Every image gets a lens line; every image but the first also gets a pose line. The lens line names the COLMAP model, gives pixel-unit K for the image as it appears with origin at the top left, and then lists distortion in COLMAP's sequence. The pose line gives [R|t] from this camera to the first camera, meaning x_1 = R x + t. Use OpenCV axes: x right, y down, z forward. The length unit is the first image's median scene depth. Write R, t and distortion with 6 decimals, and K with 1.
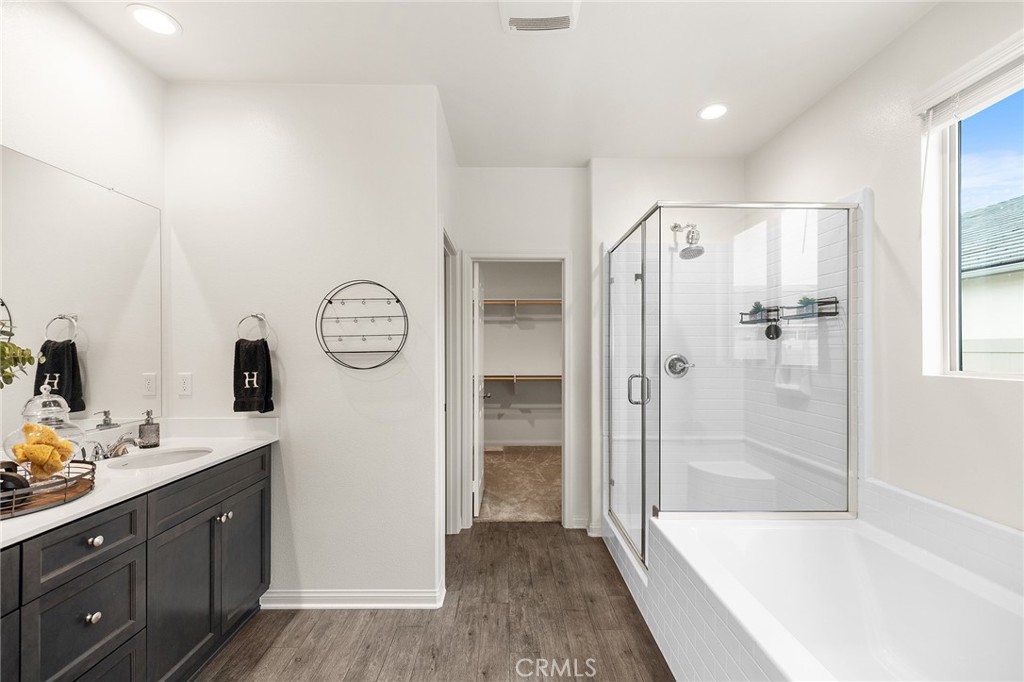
lens RADIAL K [[431.6, 0, 510.0], [0, 431.6, 346.8], [0, 0, 1]] dist [0.000797, 0.000506]
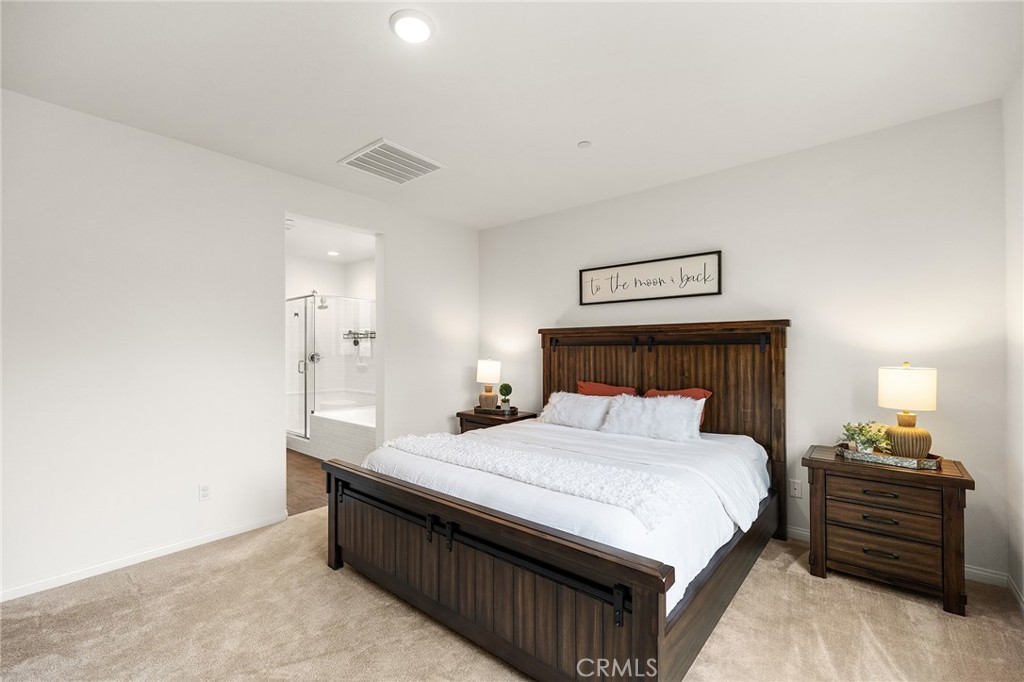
lens RADIAL K [[436.1, 0, 515.2], [0, 436.1, 347.8], [0, 0, 1]] dist [0.000727, 0.000194]
pose [[0.645278, 0.000307, 0.763948, -0.800599], [-0.004445, 0.999984, 0.003353, -0.020840], [-0.763935, -0.005559, 0.645269, -1.475694]]
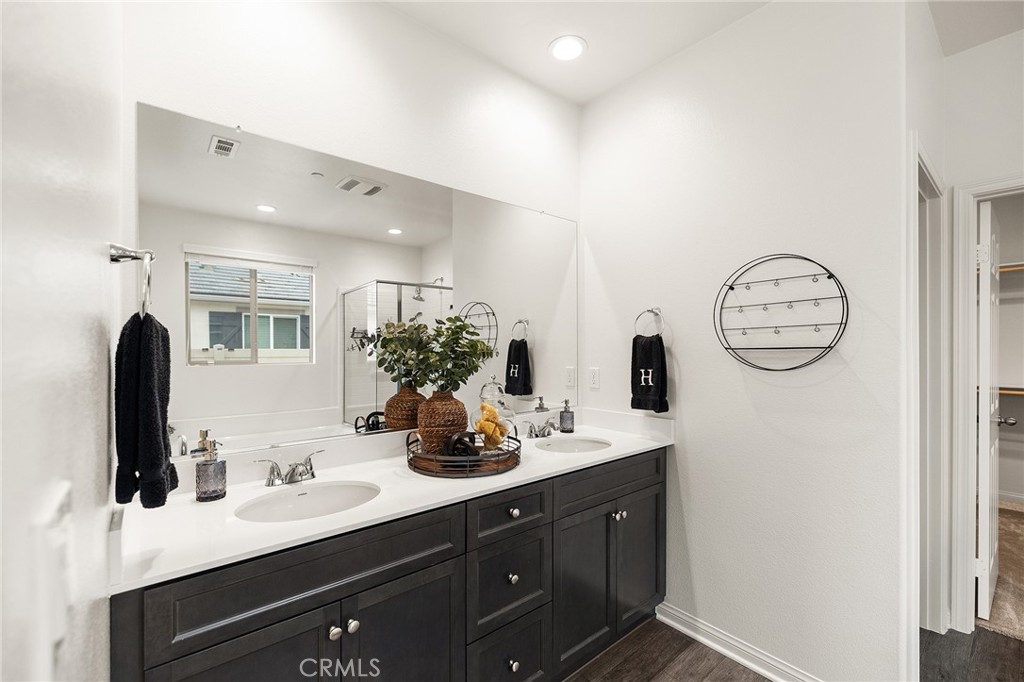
lens RADIAL K [[427.9, 0, 513.3], [0, 427.9, 351.3], [0, 0, 1]] dist [0.001233, 0.000127]
pose [[0.632237, 0.005375, -0.774756, -0.044626], [0.007156, 0.999893, 0.012777, 0.004108], [0.774742, -0.013622, 0.632131, 0.154423]]
